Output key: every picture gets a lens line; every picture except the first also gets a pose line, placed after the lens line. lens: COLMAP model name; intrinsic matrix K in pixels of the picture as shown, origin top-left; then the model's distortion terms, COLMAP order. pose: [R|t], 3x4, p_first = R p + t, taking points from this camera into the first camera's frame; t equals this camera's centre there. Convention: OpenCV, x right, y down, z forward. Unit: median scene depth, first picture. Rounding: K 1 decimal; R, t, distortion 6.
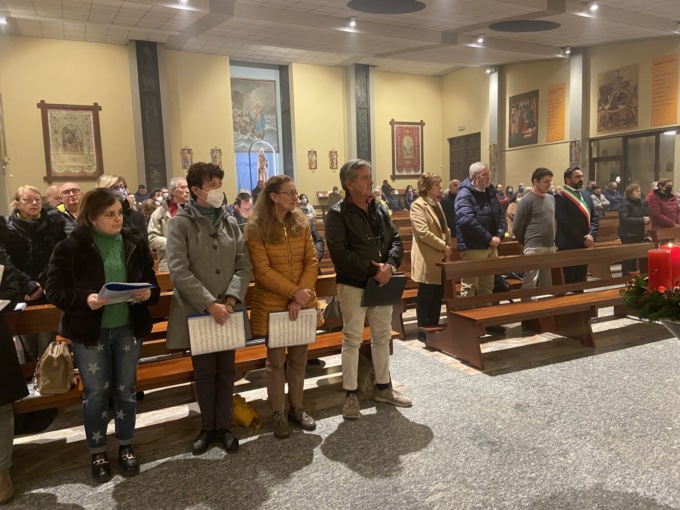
lens RADIAL K [[513.5, 0, 327.2], [0, 513.5, 249.5], [0, 0, 1]] dist [0.124544, -0.166717]
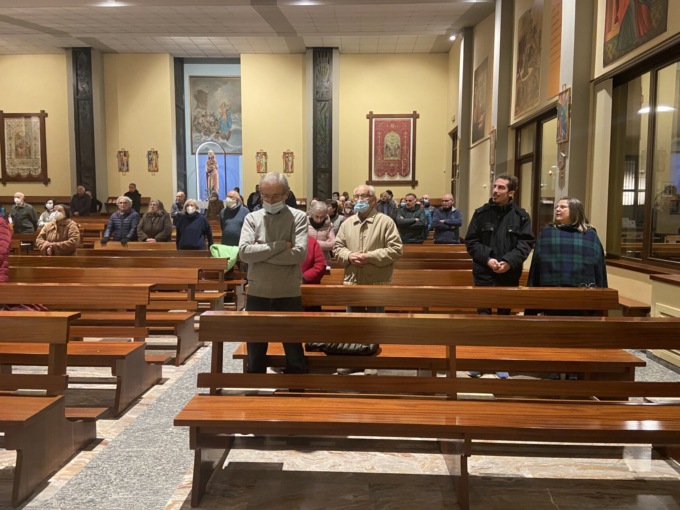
lens RADIAL K [[513.5, 0, 327.2], [0, 513.5, 249.5], [0, 0, 1]] dist [0.124544, -0.166717]
pose [[0.880367, 0.071646, -0.468850, 0.541943], [-0.076607, 0.997025, 0.008512, -0.045444], [0.468065, 0.028424, 0.883237, 0.305382]]
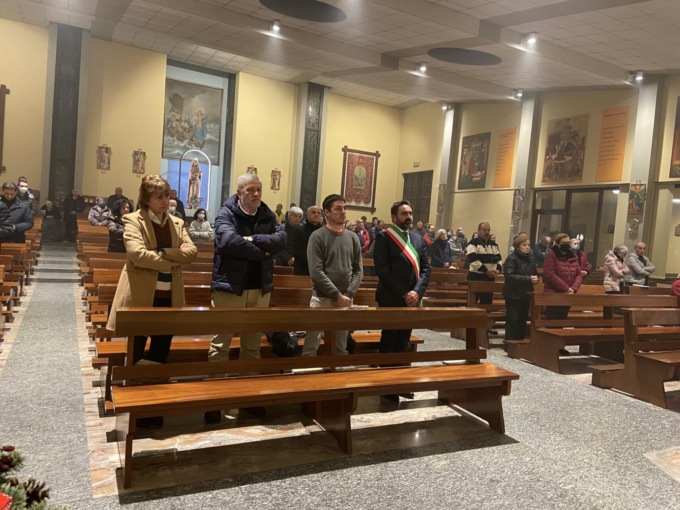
lens RADIAL K [[516.4, 0, 339.6], [0, 516.4, 250.8], [0, 0, 1]] dist [0.123845, -0.164347]
pose [[0.992820, 0.111282, 0.043875, 0.111537], [-0.108828, 0.992547, -0.054843, -0.009908], [-0.049651, 0.049674, 0.997531, 0.077638]]
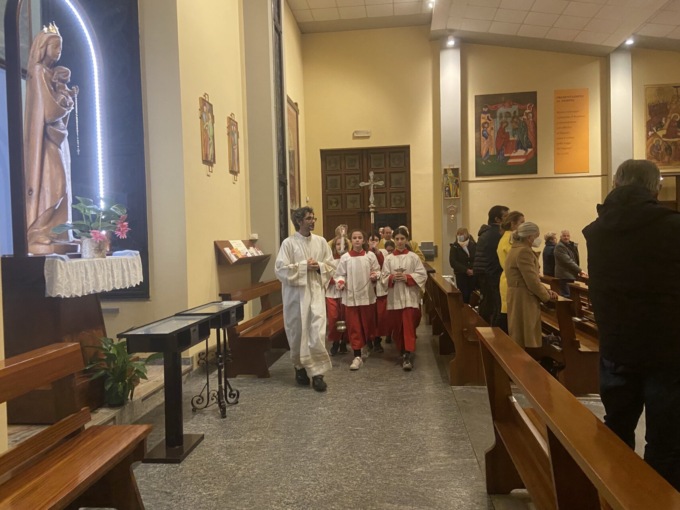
lens RADIAL K [[516.4, 0, 339.6], [0, 516.4, 250.8], [0, 0, 1]] dist [0.123845, -0.164347]
pose [[0.523393, 0.002943, 0.852086, -0.269907], [0.086312, 0.994667, -0.056453, -0.092536], [-0.847709, 0.103092, 0.520348, 0.868644]]
